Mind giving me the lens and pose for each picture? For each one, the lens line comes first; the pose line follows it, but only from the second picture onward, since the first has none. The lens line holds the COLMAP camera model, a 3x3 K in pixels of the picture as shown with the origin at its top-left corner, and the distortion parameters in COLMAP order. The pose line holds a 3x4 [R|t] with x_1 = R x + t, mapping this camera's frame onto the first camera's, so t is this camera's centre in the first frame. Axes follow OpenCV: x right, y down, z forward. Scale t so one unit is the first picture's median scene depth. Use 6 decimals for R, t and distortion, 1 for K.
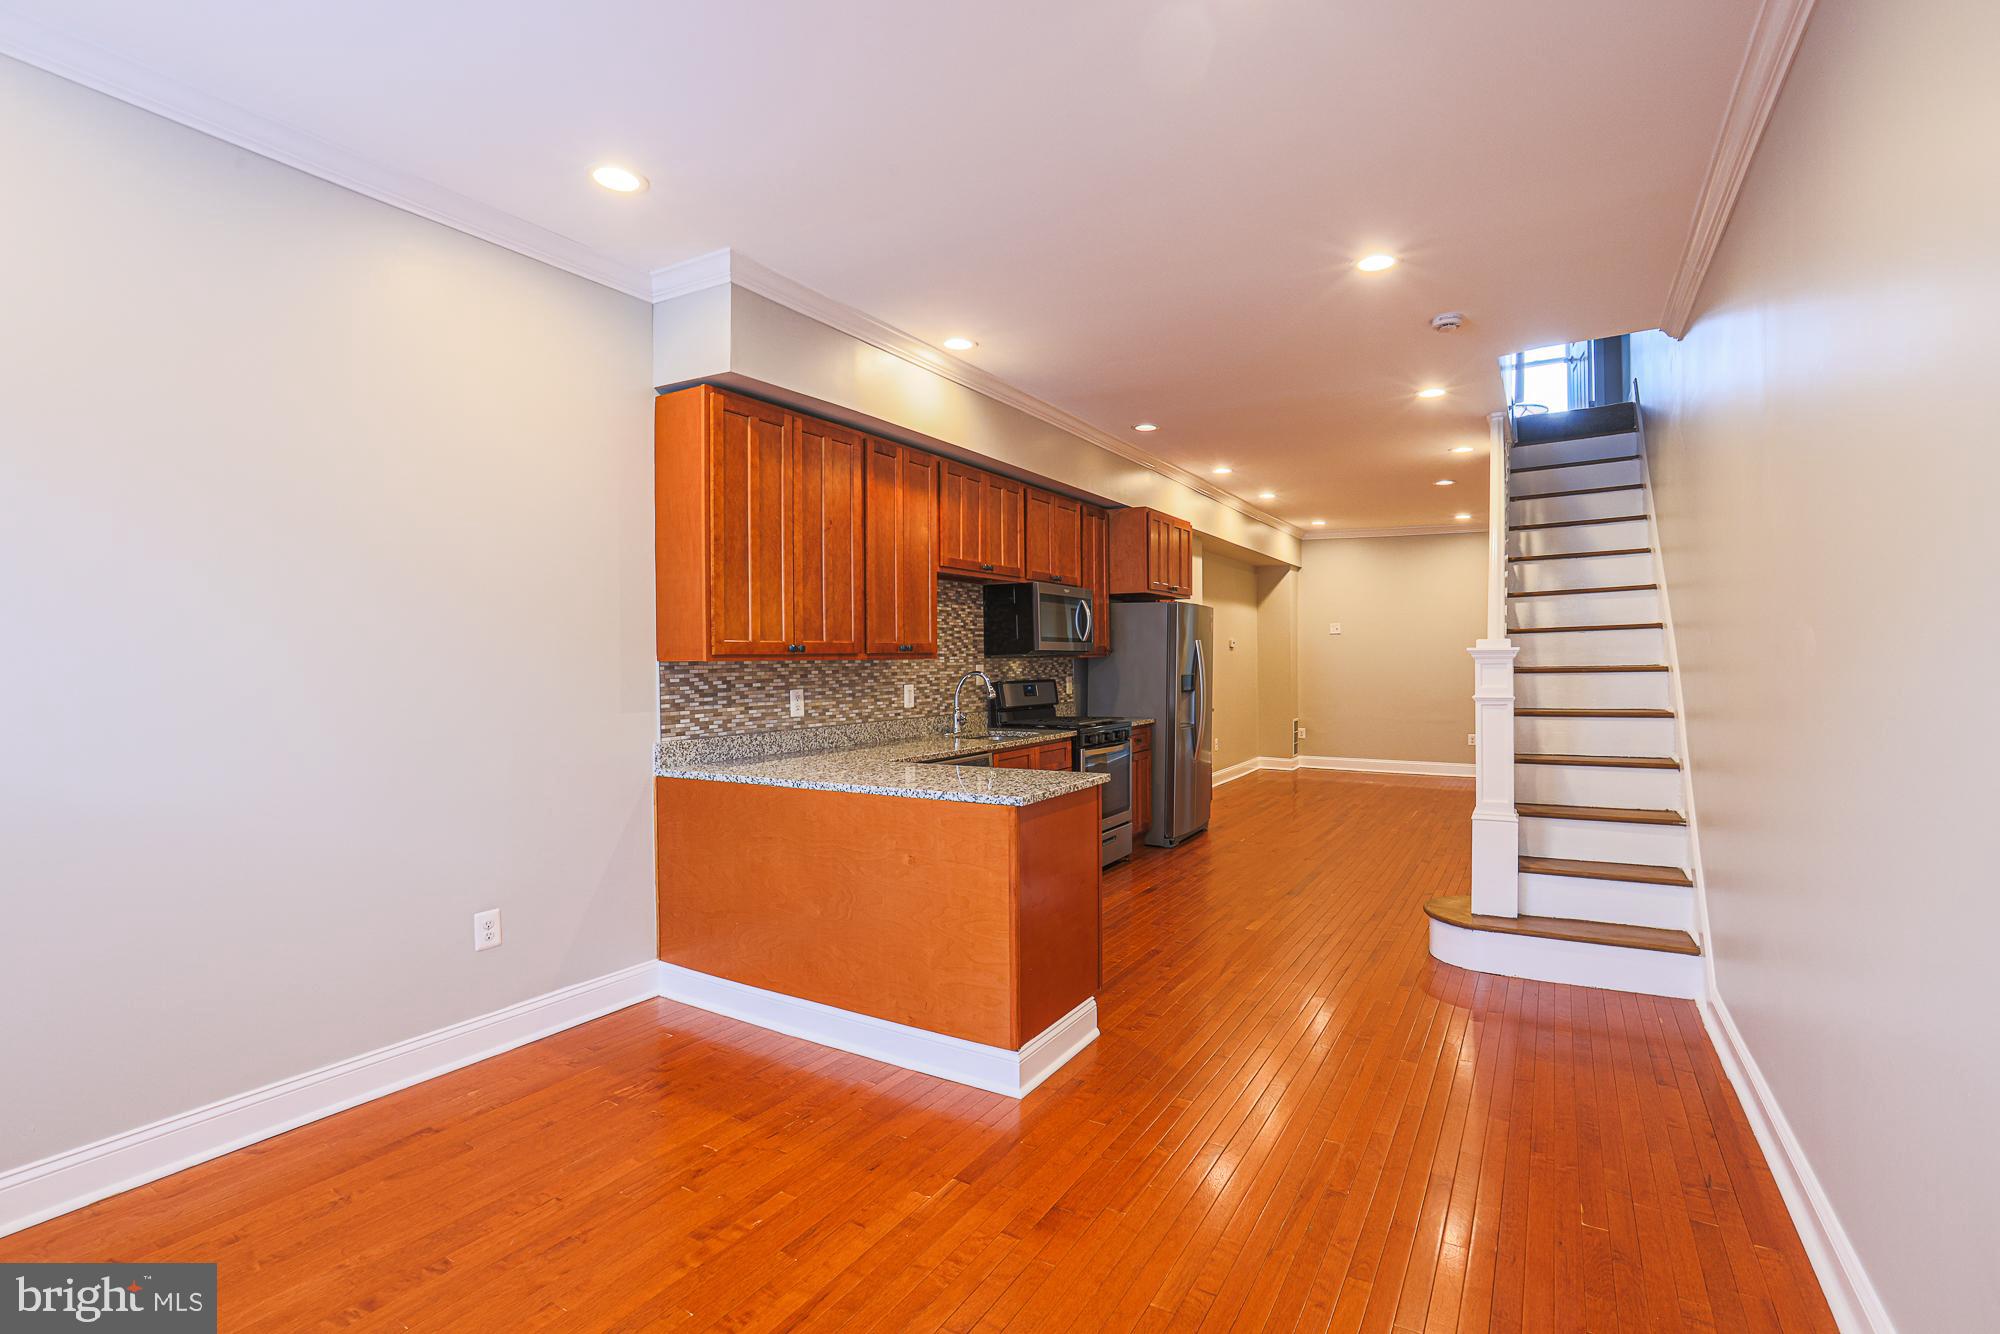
lens RADIAL K [[936.3, 0, 1024.3], [0, 936.3, 667.0], [0, 0, 1]] dist [-0.051111, 0.000340]
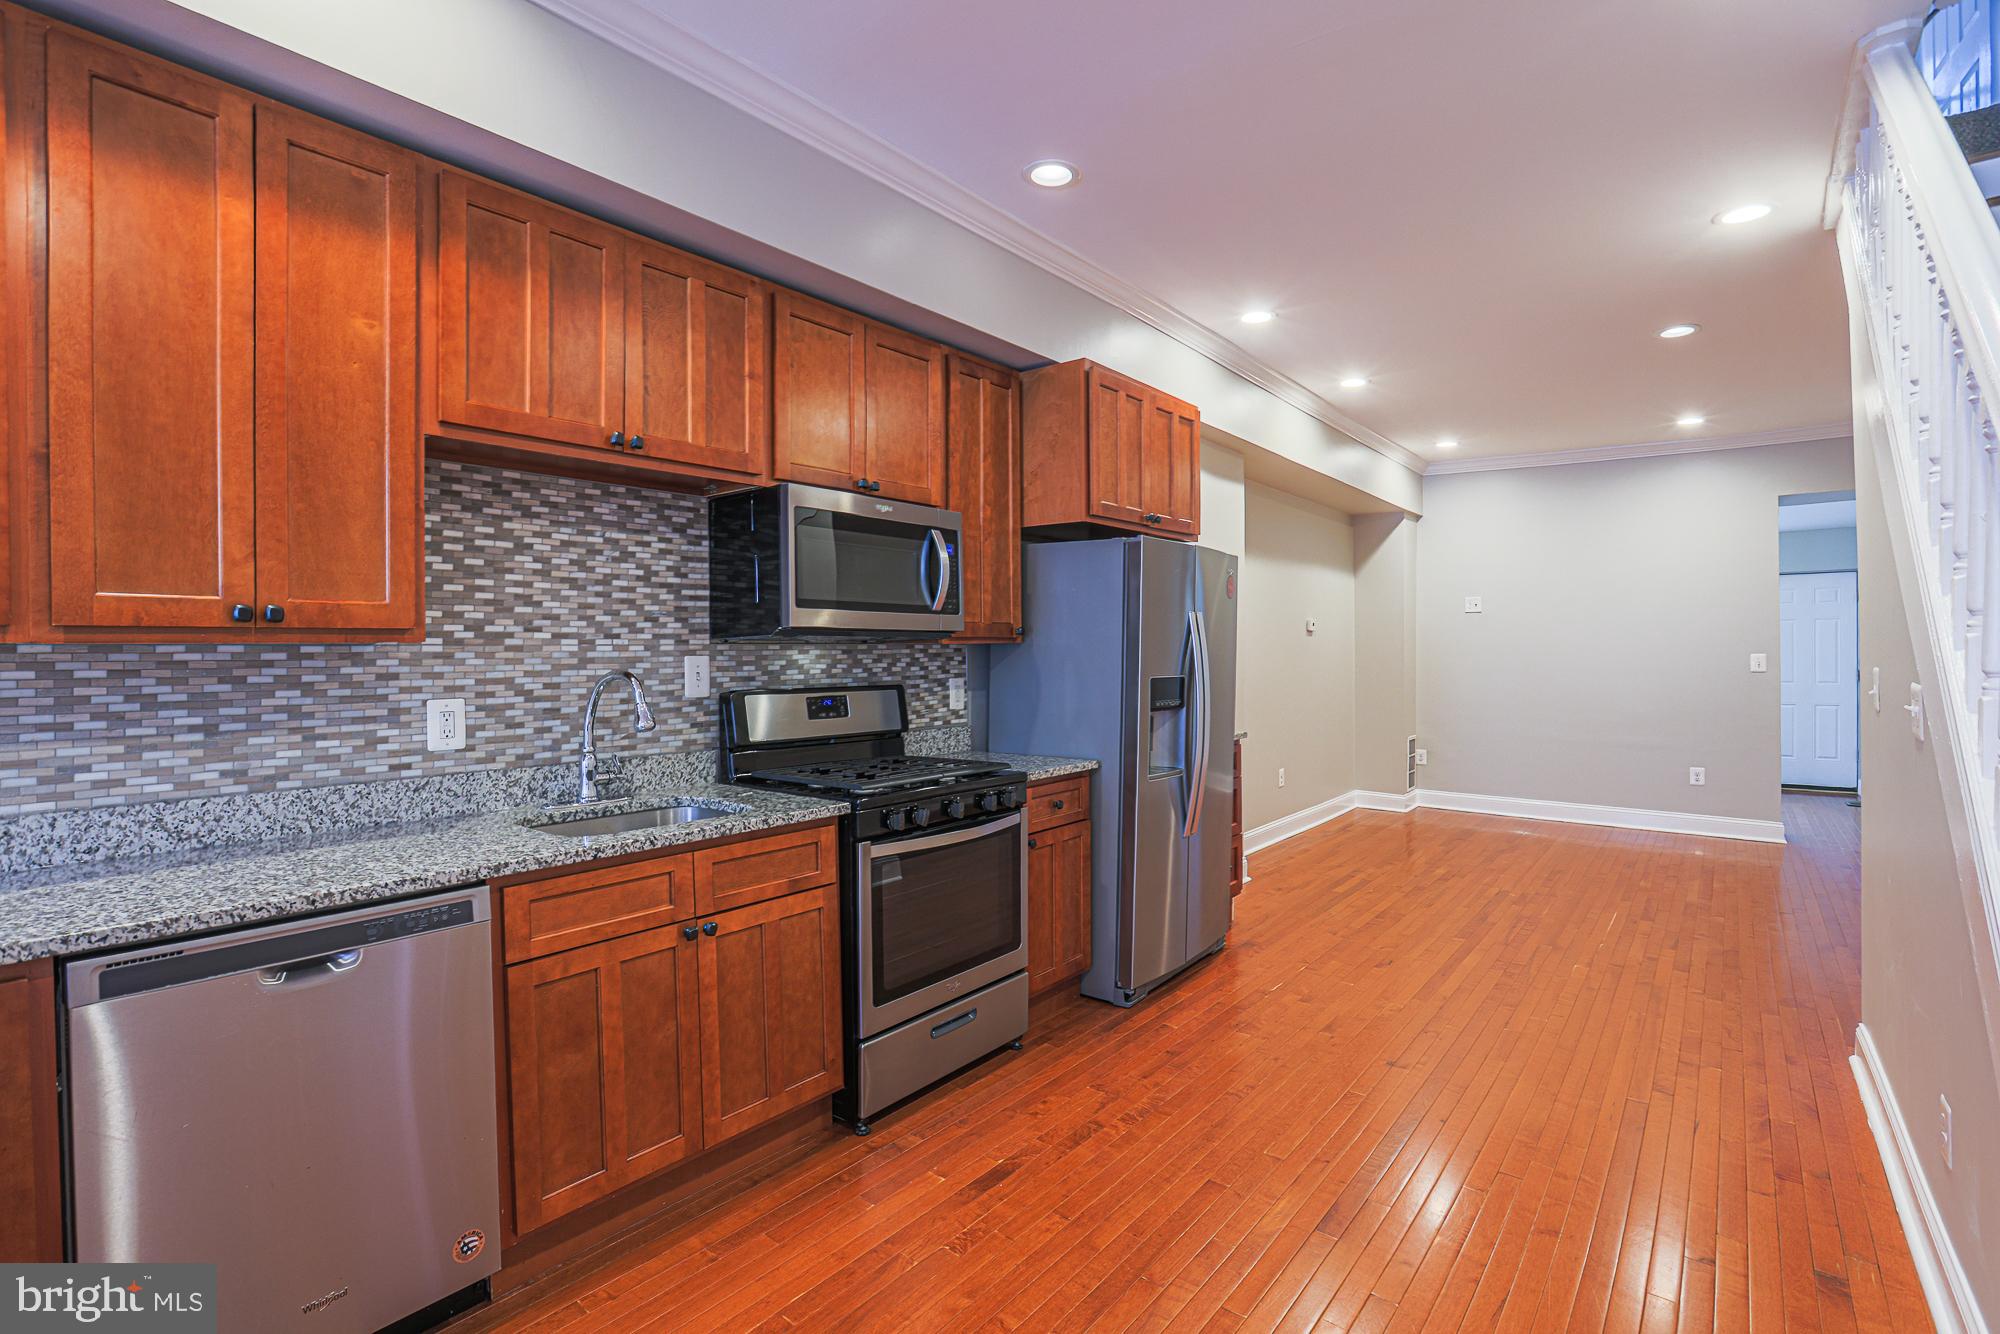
lens RADIAL K [[940.5, 0, 1002.4], [0, 940.5, 659.2], [0, 0, 1]] dist [-0.050824, 0.021827]
pose [[0.988173, 0.006759, -0.153196, 0.216532], [-0.006299, 0.999974, 0.003489, -0.004329], [0.153215, -0.002483, 0.988190, 0.609278]]
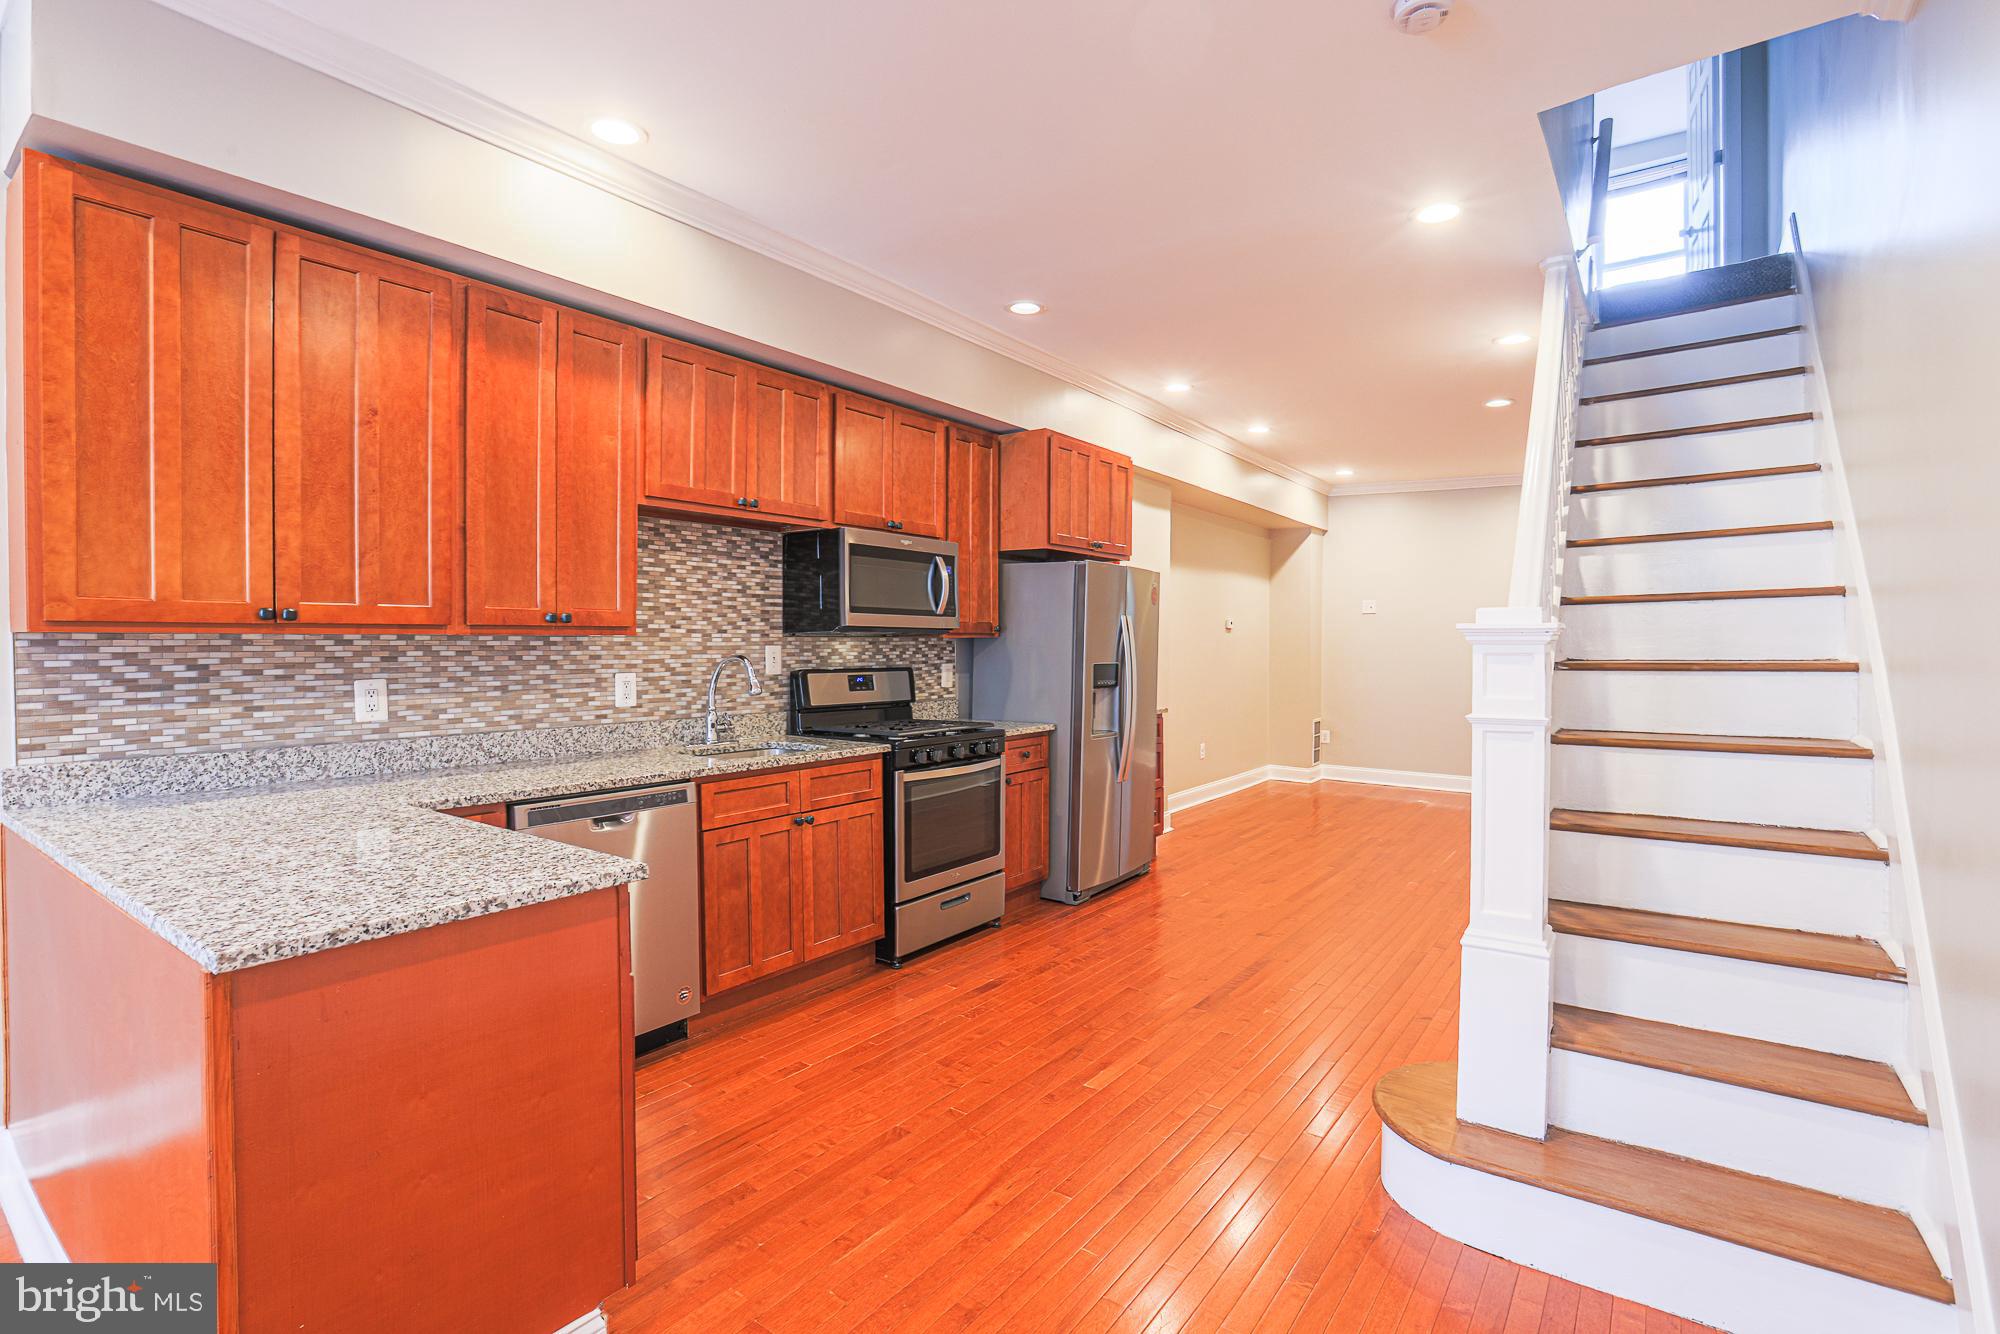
lens RADIAL K [[950.0, 0, 989.7], [0, 950.0, 654.5], [0, 0, 1]] dist [-0.054754, 0.021935]
pose [[0.993631, 0.012718, -0.111967, 0.221642], [-0.012220, 0.999912, 0.005130, -0.001663], [0.112022, -0.003729, 0.993699, 0.352183]]
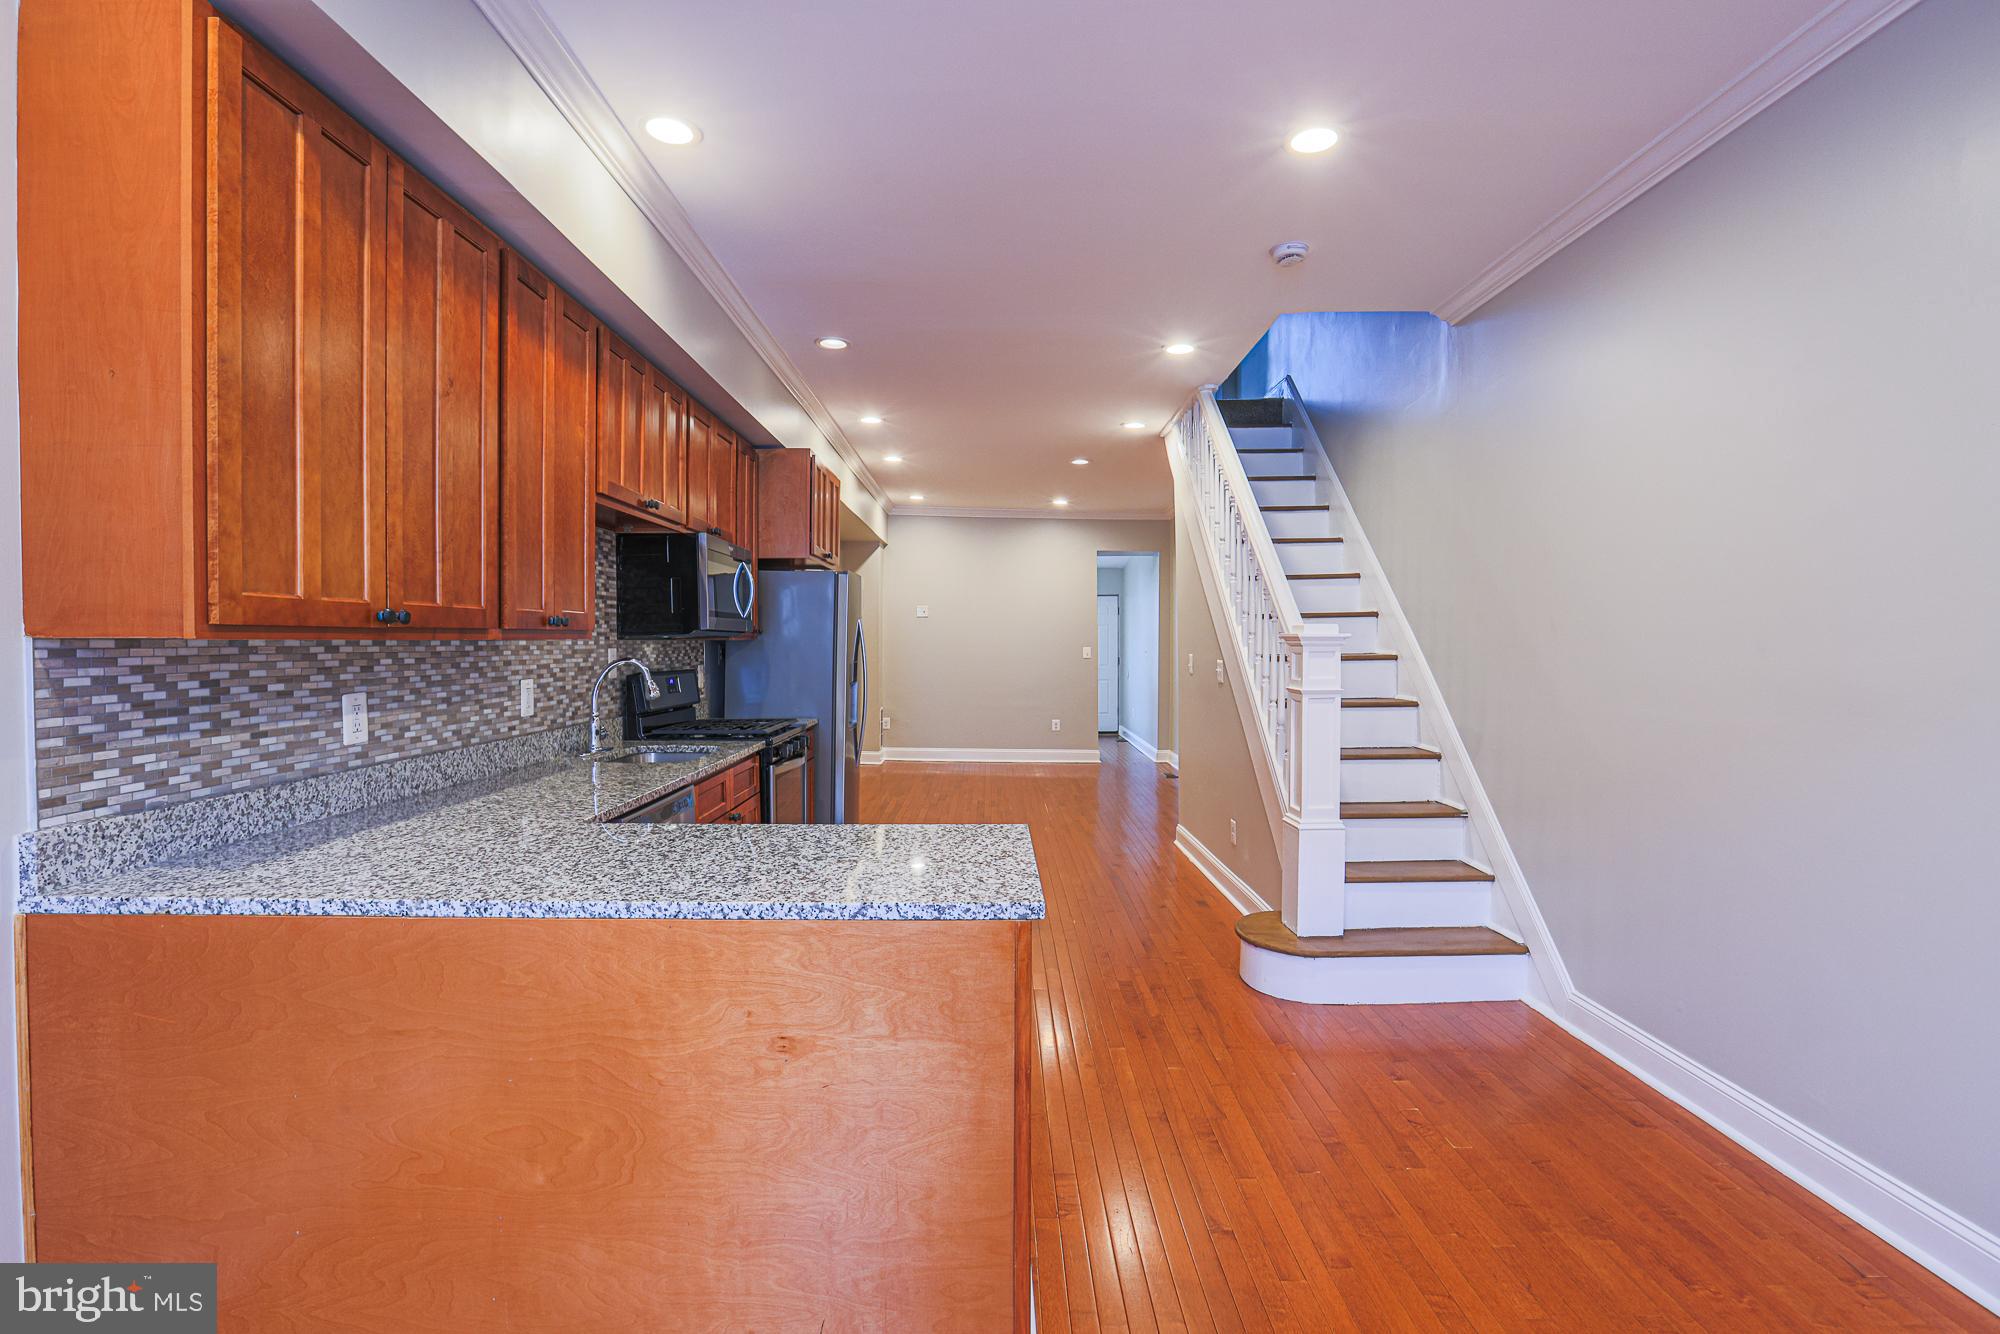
lens RADIAL K [[929.5, 0, 1000.2], [0, 929.5, 660.0], [0, 0, 1]] dist [-0.050719, 0.022651]
pose [[0.864727, -0.000174, 0.502242, -0.161317], [-0.004381, 0.999959, 0.007890, -0.000918], [-0.502223, -0.009023, 0.864691, 0.314700]]
